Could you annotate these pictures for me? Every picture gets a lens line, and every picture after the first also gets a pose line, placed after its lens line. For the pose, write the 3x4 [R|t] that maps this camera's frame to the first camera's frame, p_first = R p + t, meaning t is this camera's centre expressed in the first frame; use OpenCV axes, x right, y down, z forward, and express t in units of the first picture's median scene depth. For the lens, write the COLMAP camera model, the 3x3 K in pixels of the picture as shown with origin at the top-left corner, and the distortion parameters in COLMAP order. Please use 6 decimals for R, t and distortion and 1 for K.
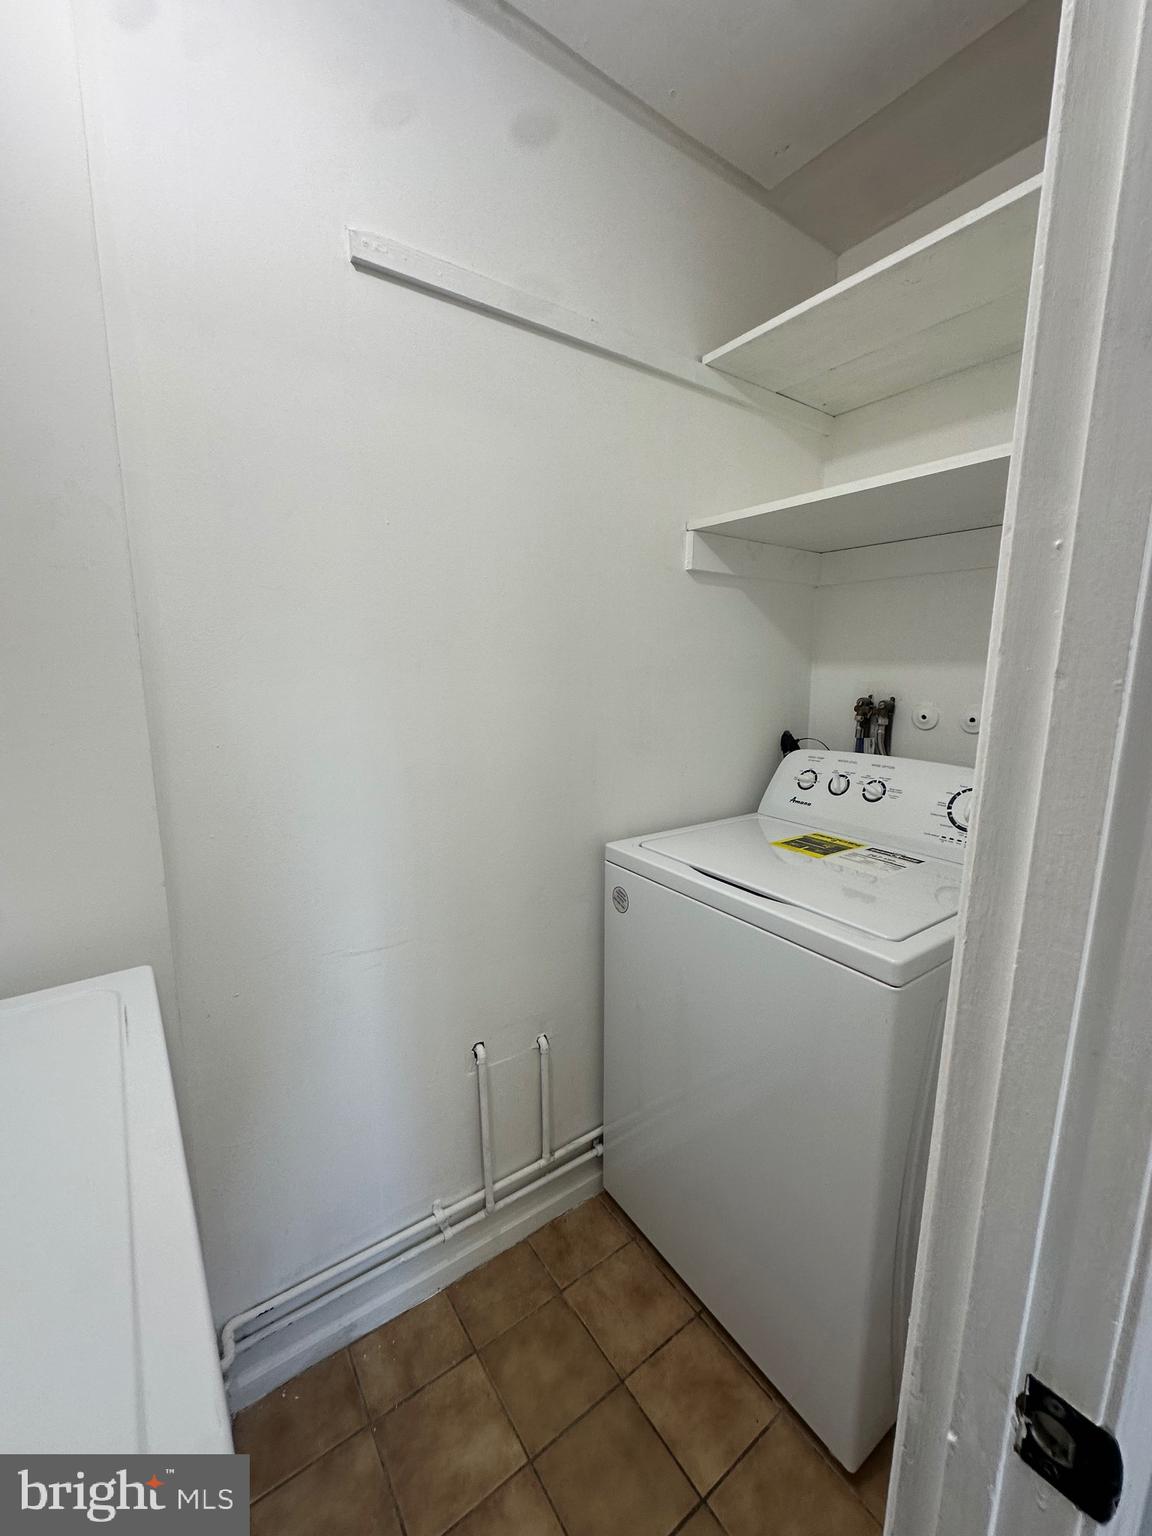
lens RADIAL K [[611.5, 0, 576.7], [0, 611.5, 766.5], [0, 0, 1]] dist [-0.003989, 0.000695]
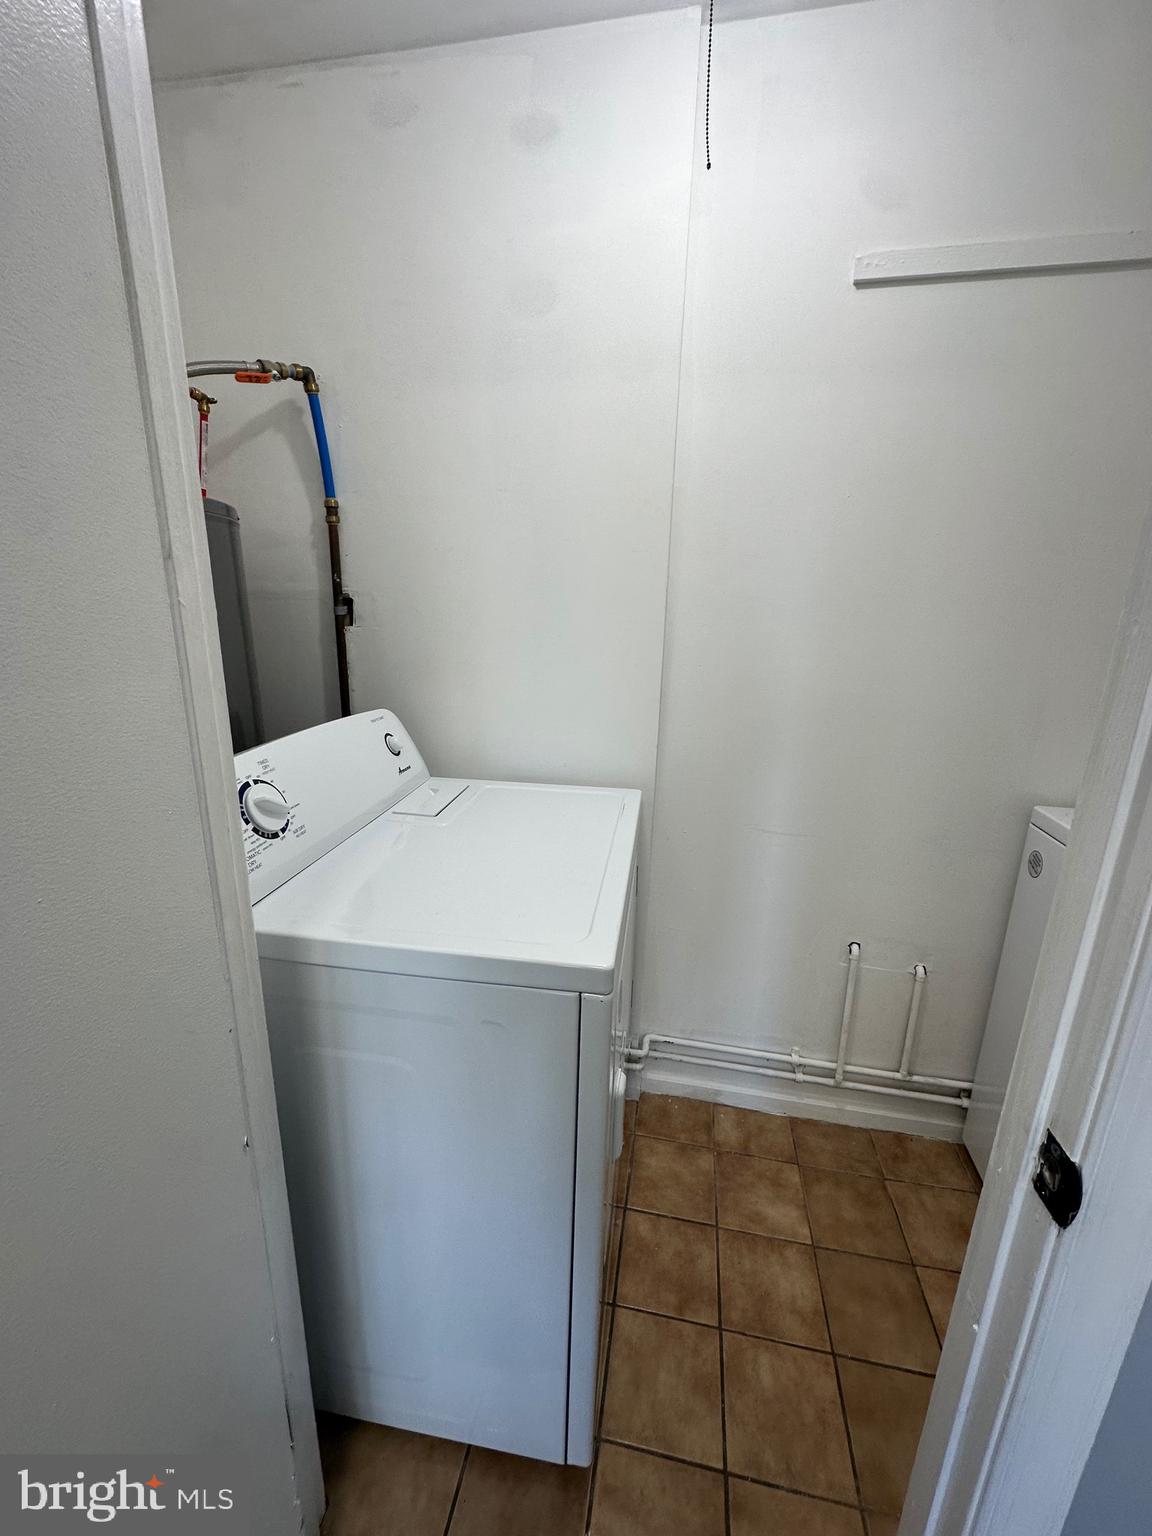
lens RADIAL K [[611.5, 0, 576.7], [0, 611.5, 766.5], [0, 0, 1]] dist [-0.003989, 0.000695]
pose [[0.695409, 0.194308, -0.691845, 0.221194], [-0.137980, 0.980941, 0.136811, 0.036277], [0.705243, 0.000321, 0.708966, -0.214587]]
